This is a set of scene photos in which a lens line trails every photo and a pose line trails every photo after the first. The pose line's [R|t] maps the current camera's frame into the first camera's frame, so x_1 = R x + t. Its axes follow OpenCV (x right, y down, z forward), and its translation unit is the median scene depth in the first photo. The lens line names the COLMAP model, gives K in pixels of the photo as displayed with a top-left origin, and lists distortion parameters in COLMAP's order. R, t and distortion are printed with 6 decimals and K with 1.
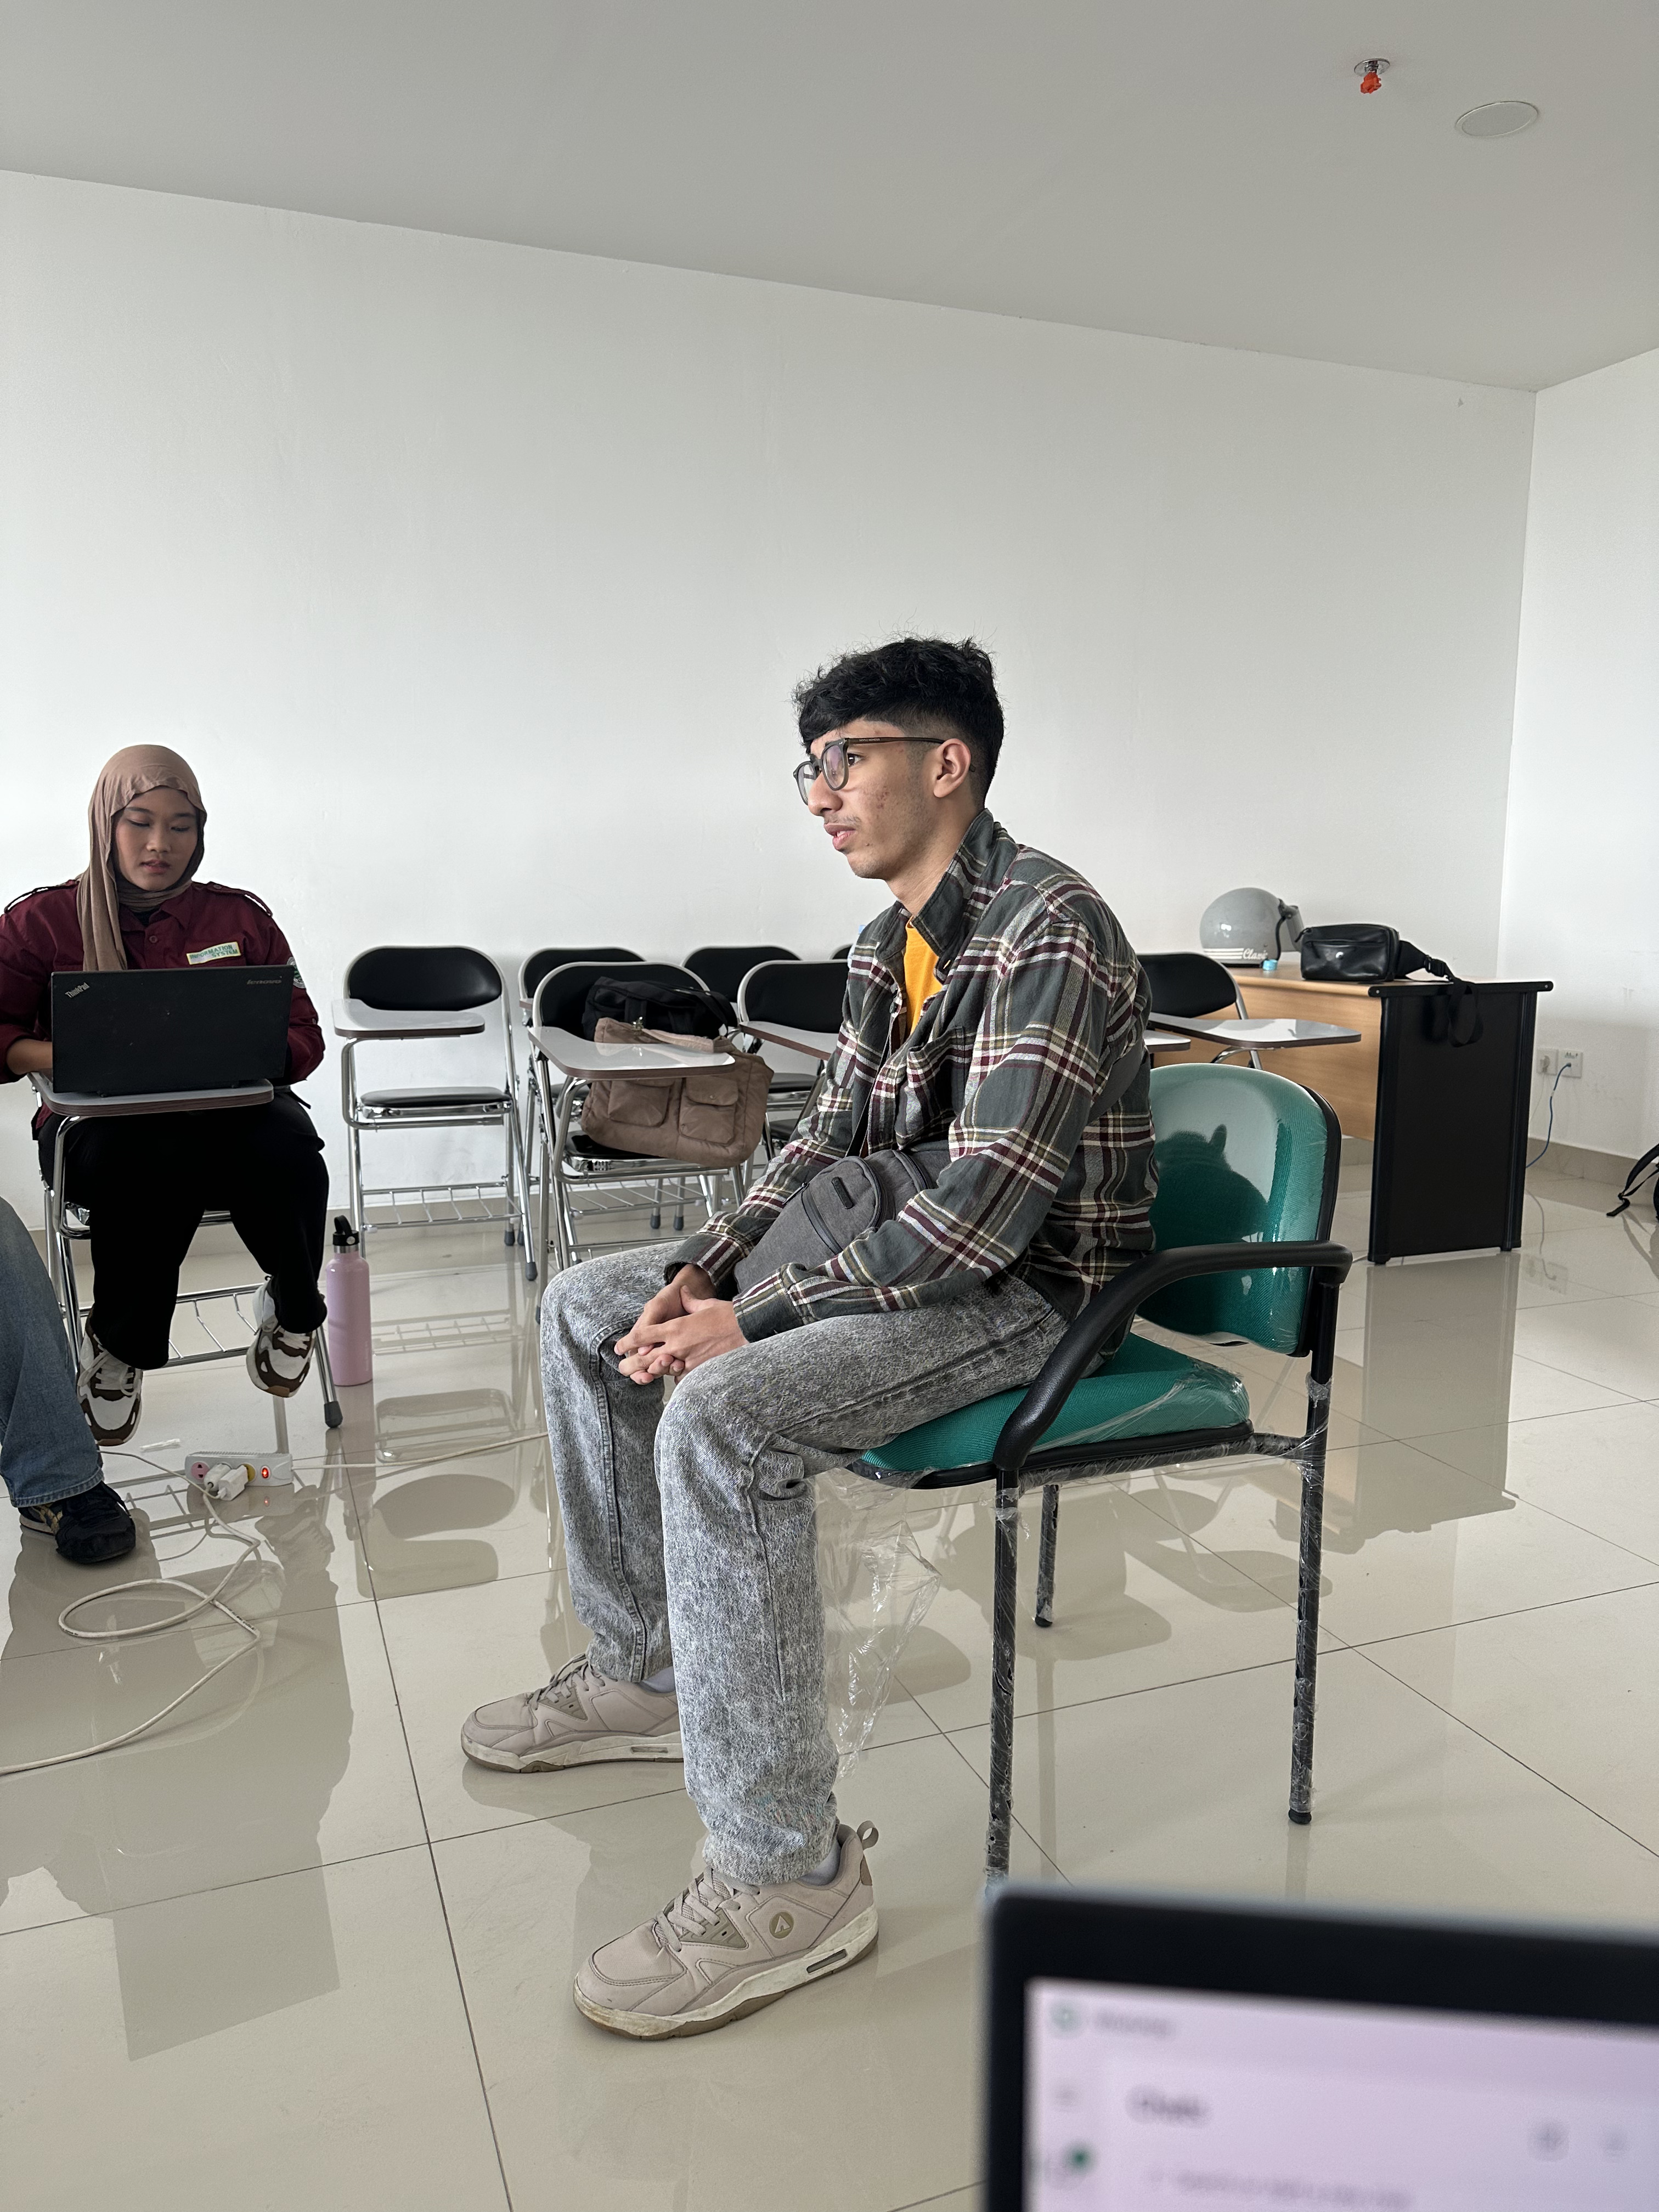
lens RADIAL K [[1559.4, 0, 829.5], [0, 1559.4, 1106.0], [0, 0, 1]] dist [0.152688, -0.368077]
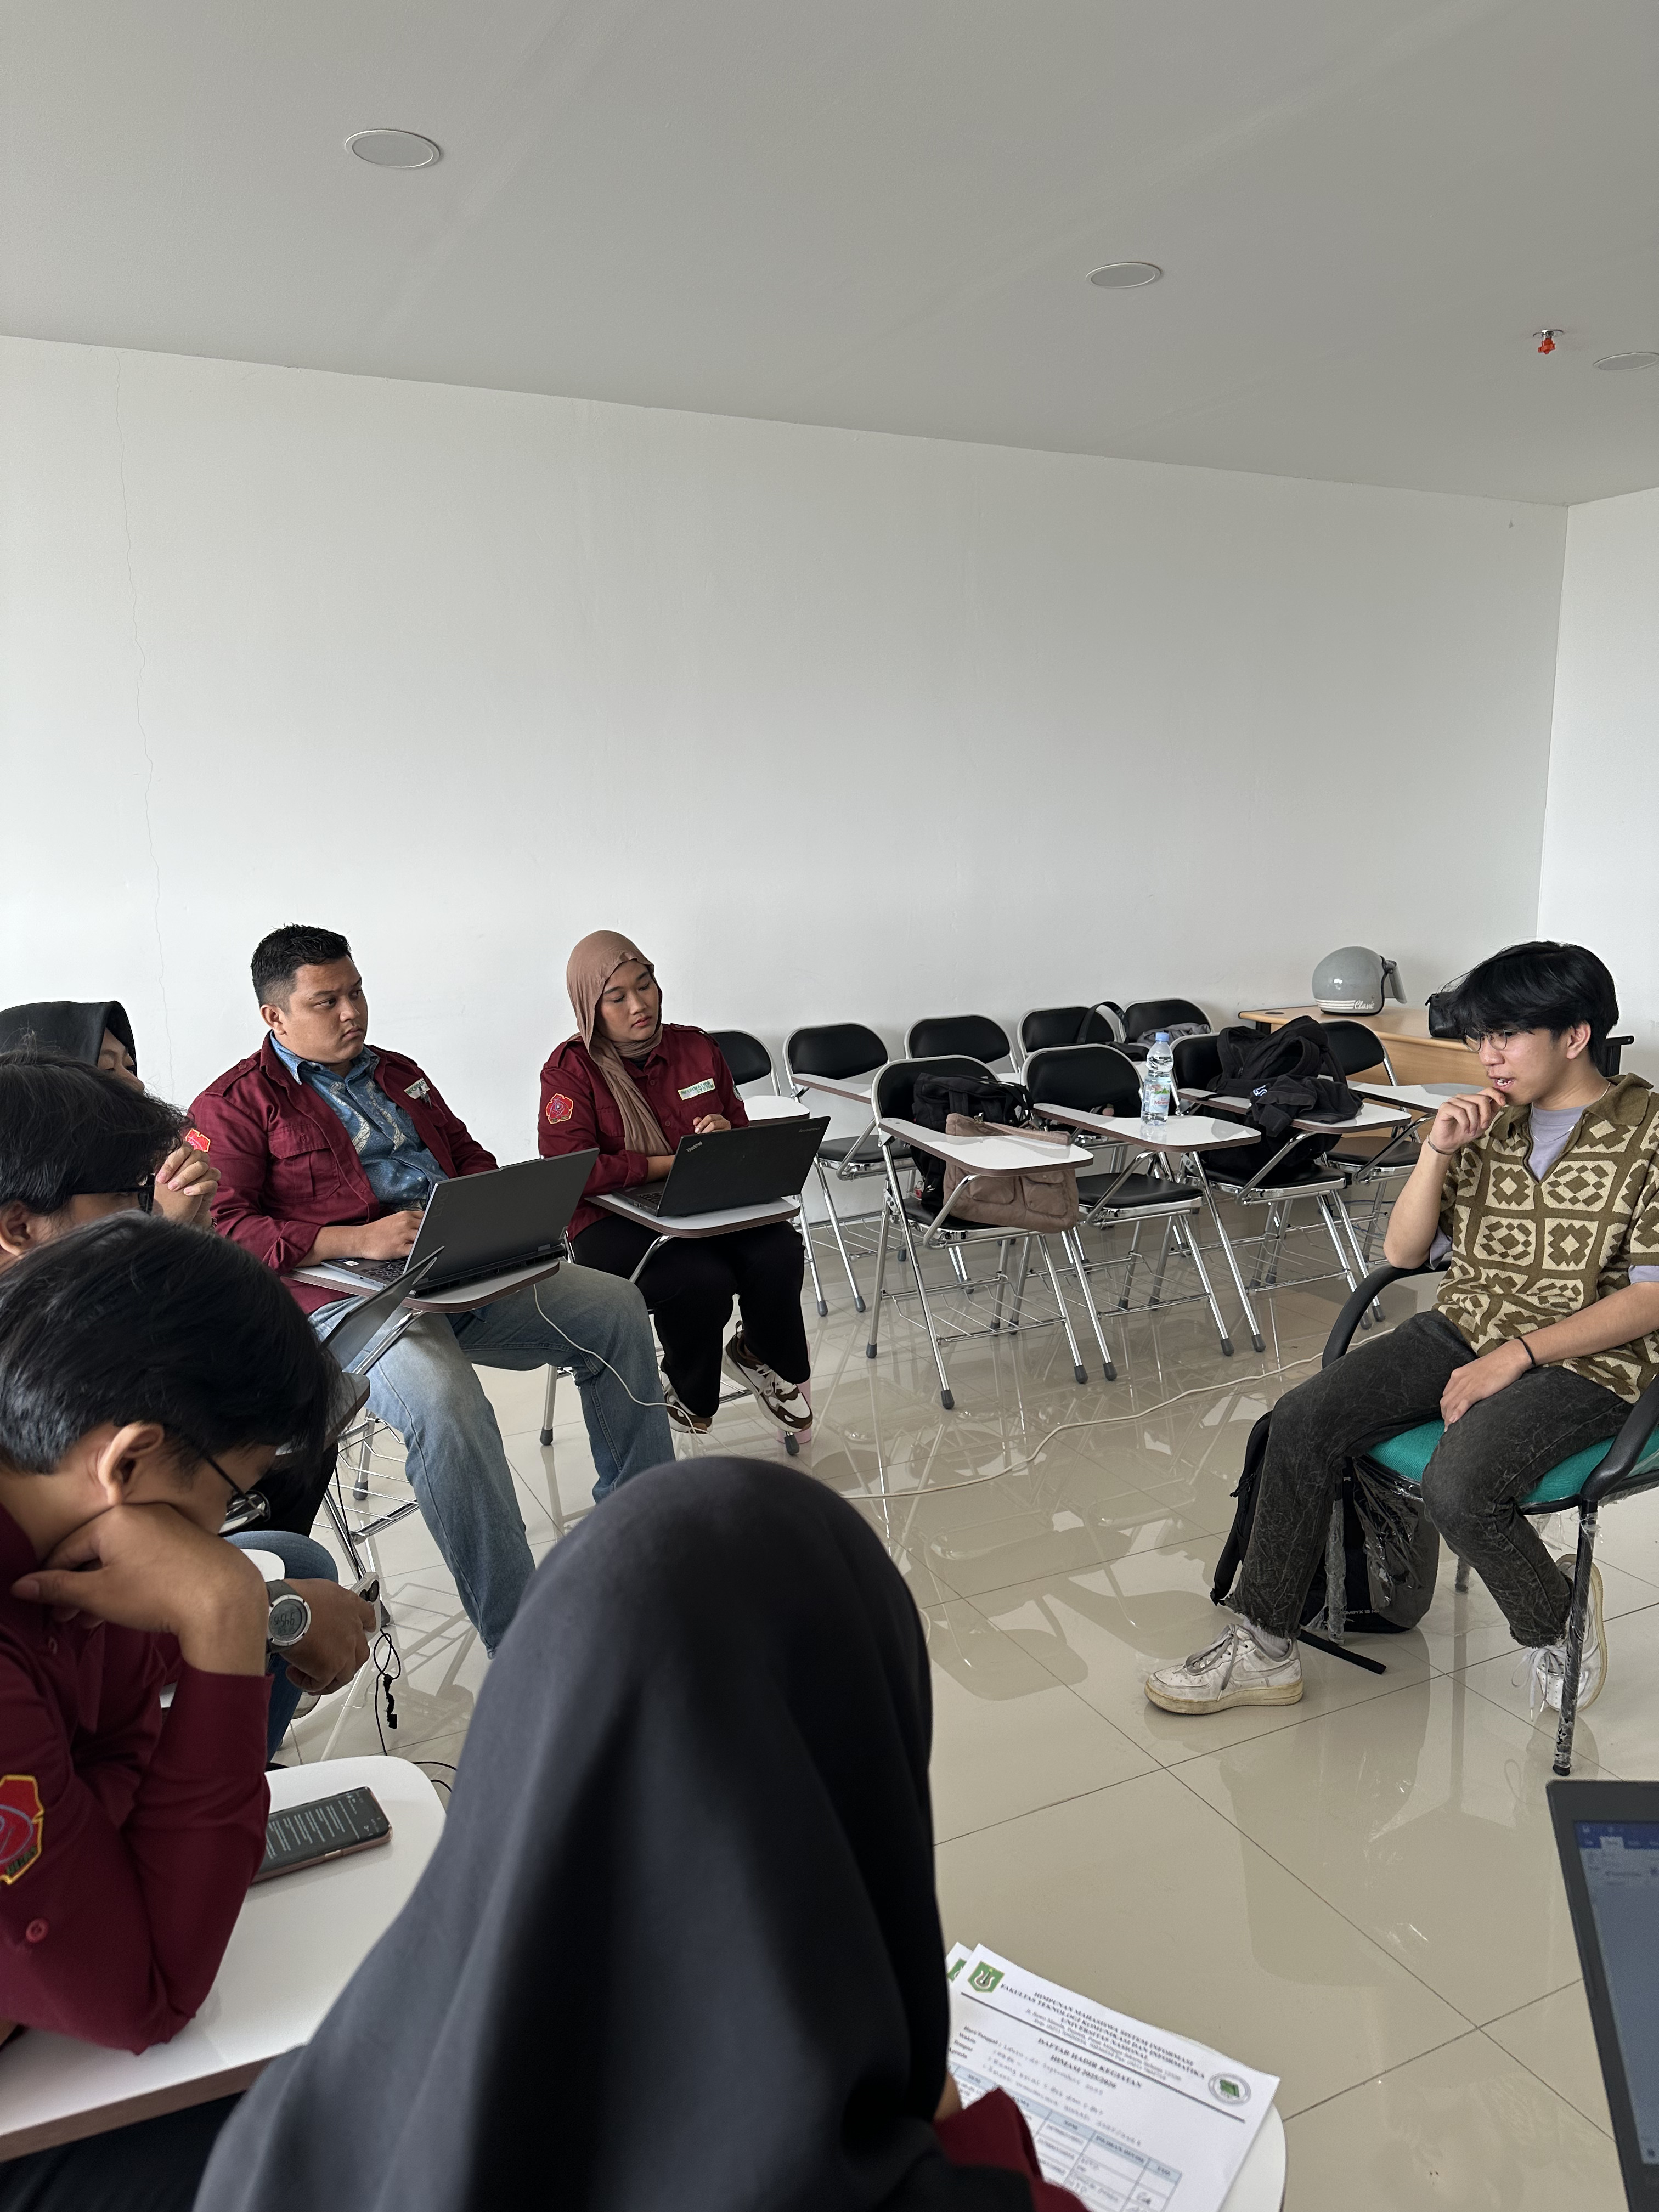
lens RADIAL K [[1559.4, 0, 829.5], [0, 1559.4, 1106.0], [0, 0, 1]] dist [0.152688, -0.368077]
pose [[0.995169, -0.036678, 0.091071, -0.348981], [0.034610, 0.999108, 0.024181, -0.094864], [-0.091877, -0.020912, 0.995551, -0.196678]]
